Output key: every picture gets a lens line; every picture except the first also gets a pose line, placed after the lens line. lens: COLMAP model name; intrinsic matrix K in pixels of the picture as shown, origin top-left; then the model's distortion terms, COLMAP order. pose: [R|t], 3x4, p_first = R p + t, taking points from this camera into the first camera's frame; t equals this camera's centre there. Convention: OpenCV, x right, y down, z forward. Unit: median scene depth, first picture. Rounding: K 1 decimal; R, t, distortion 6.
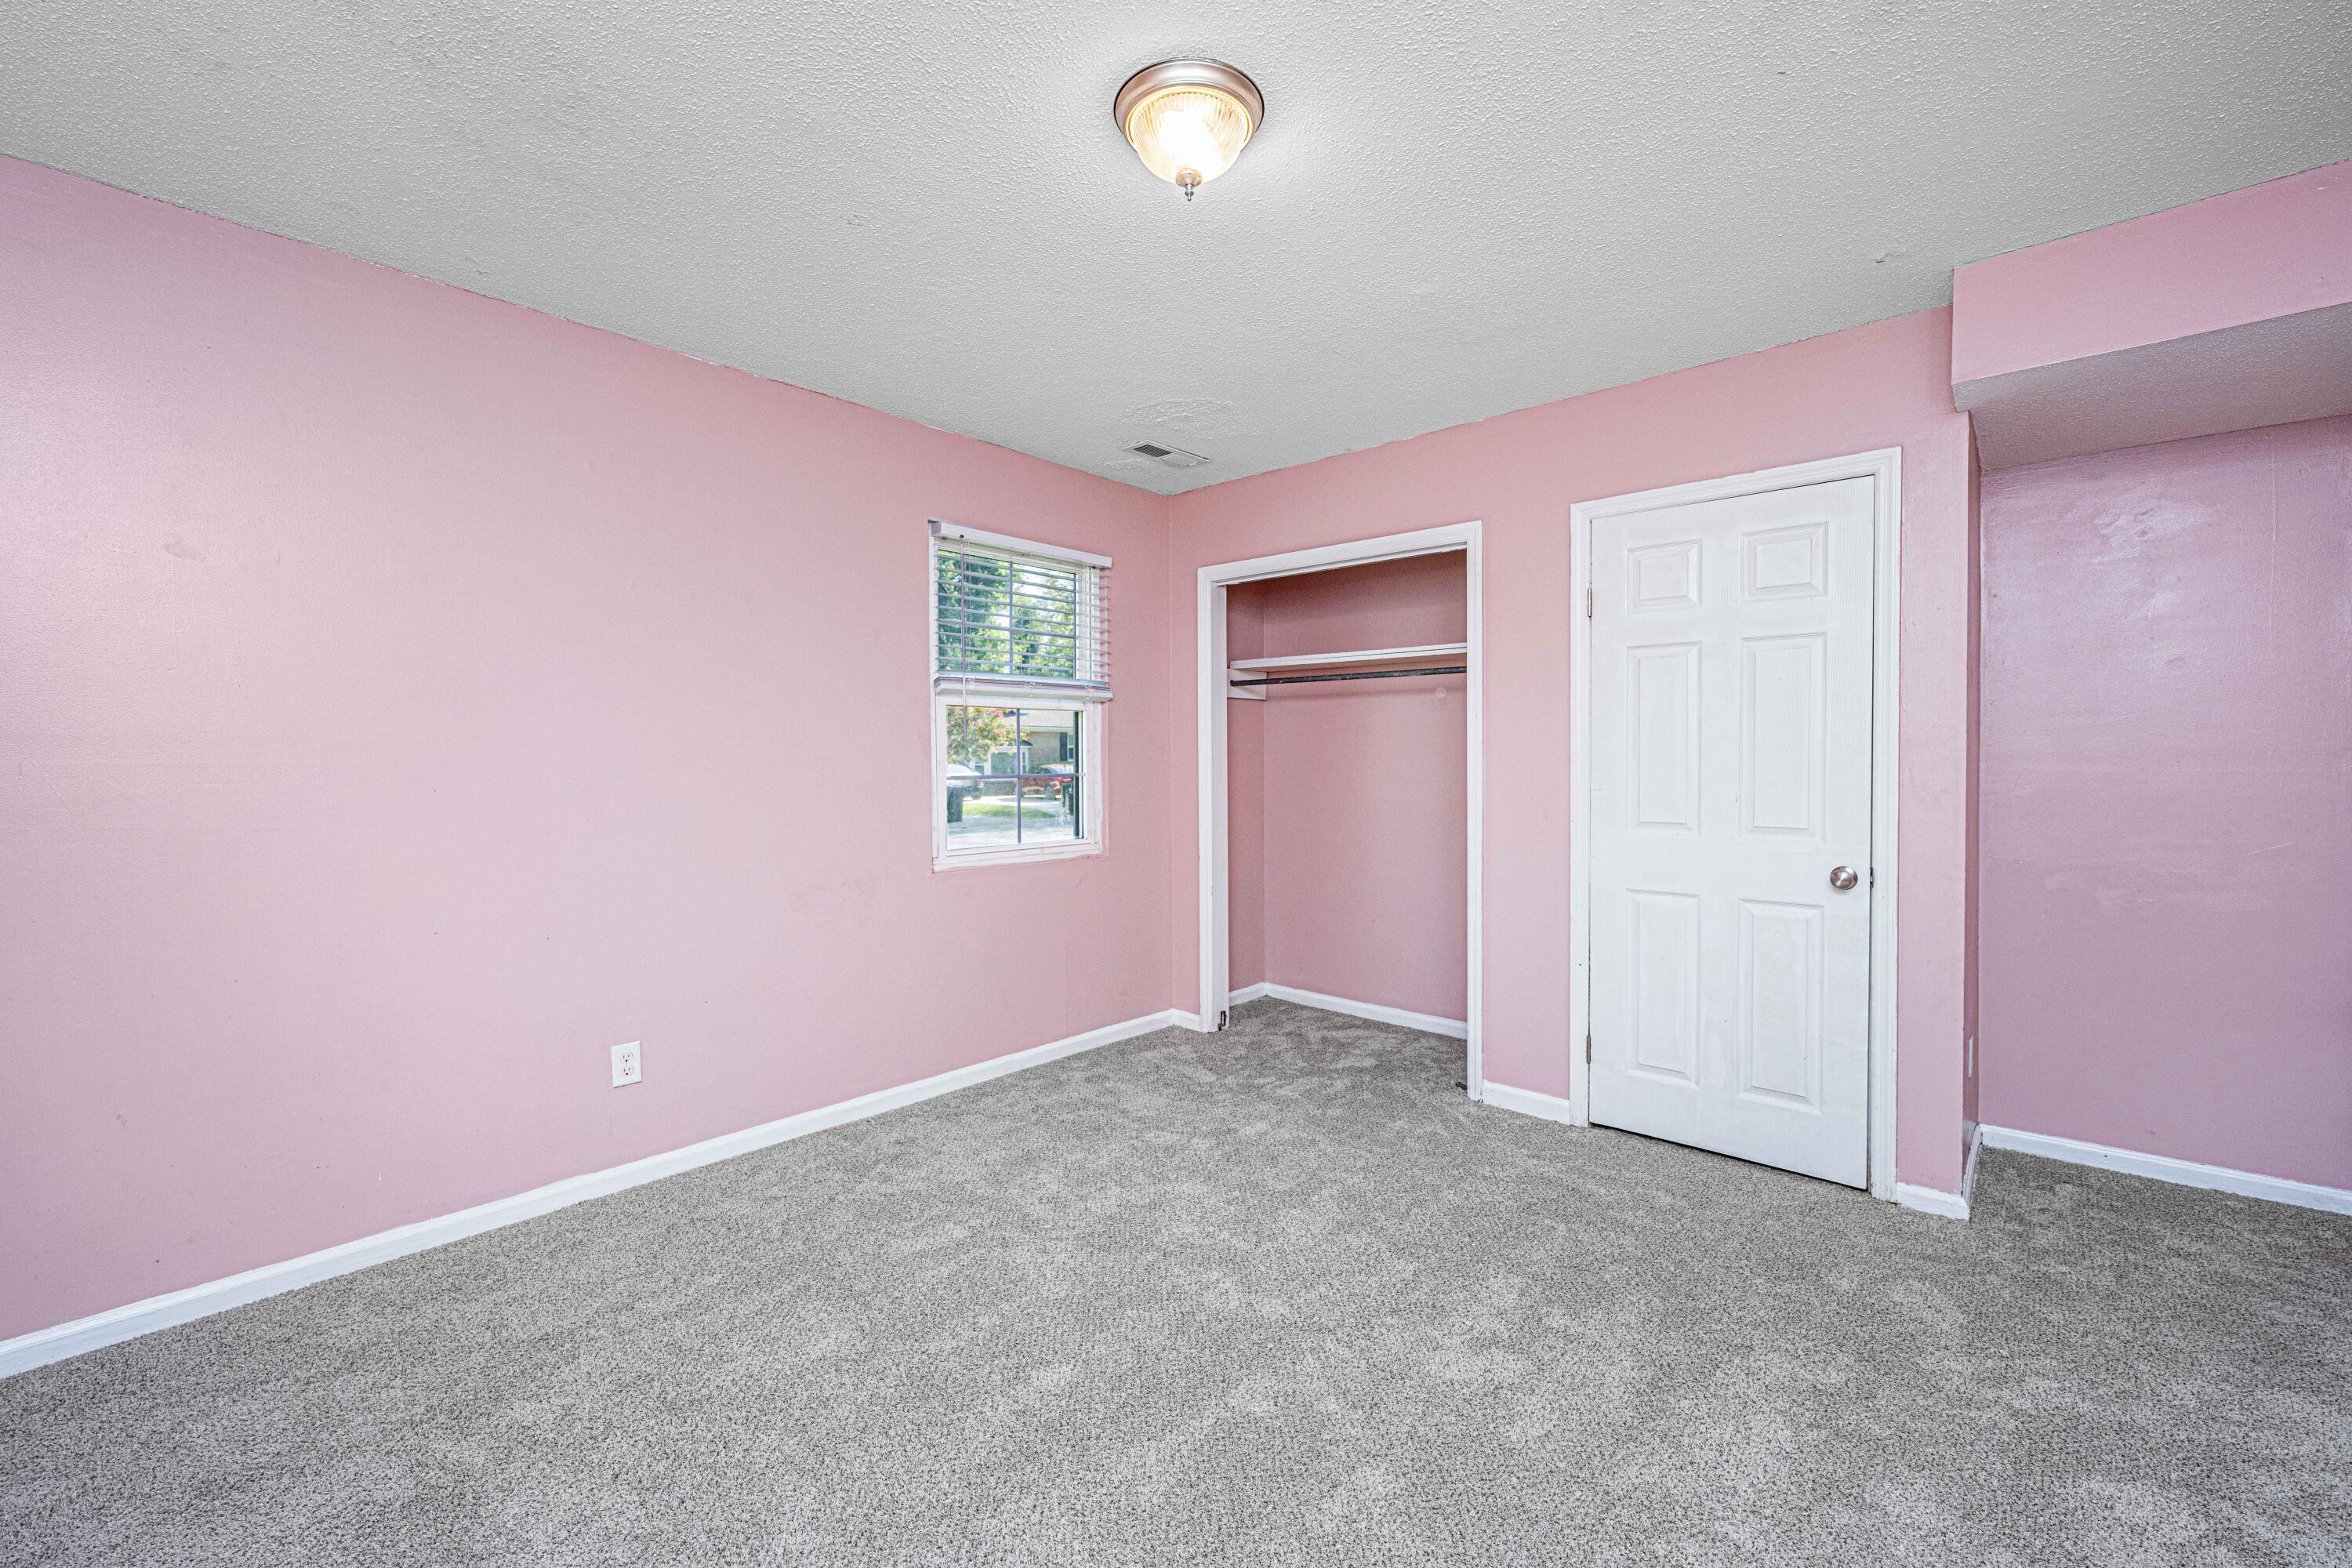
lens RADIAL K [[954.3, 0, 1177.9], [0, 954.3, 769.0], [0, 0, 1]] dist [-0.001957, -0.000230]
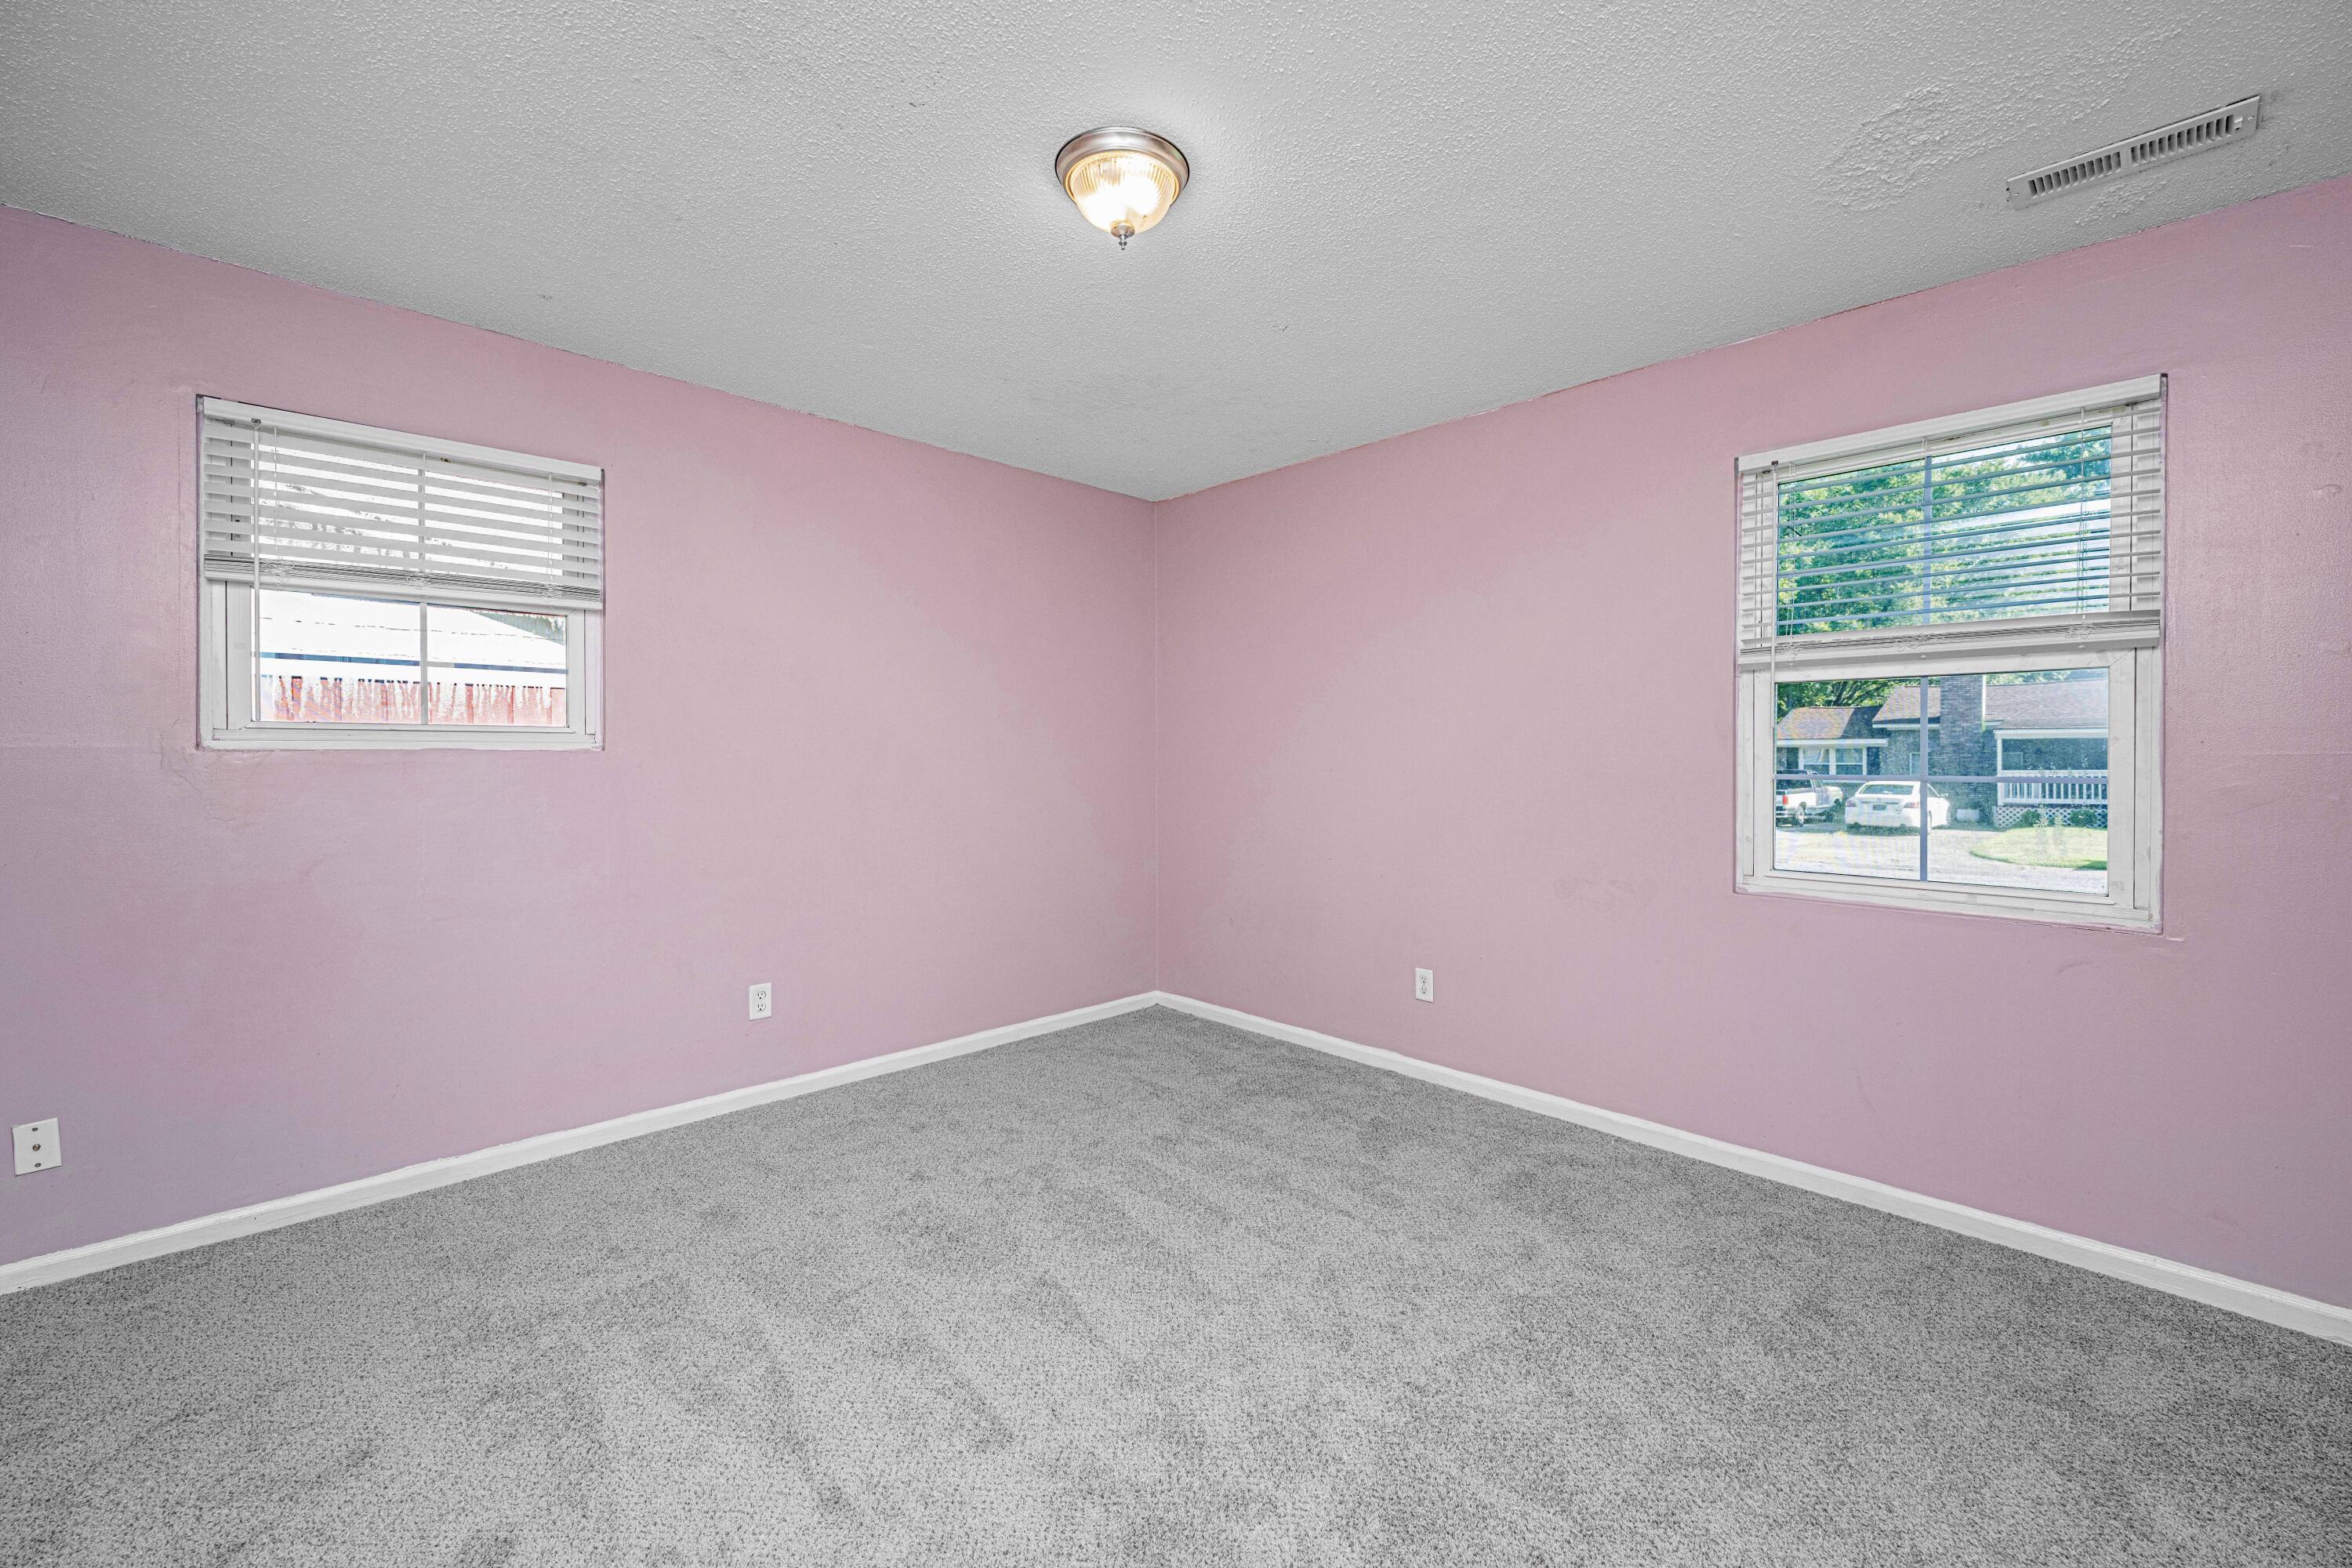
lens RADIAL K [[954.3, 0, 1177.8], [0, 954.3, 769.8], [0, 0, 1]] dist [-0.001957, -0.000230]
pose [[-0.065926, 0.019812, -0.997628, 0.536640], [-0.013604, 0.999692, 0.020752, -0.005749], [0.997732, 0.014940, -0.065636, 0.536180]]
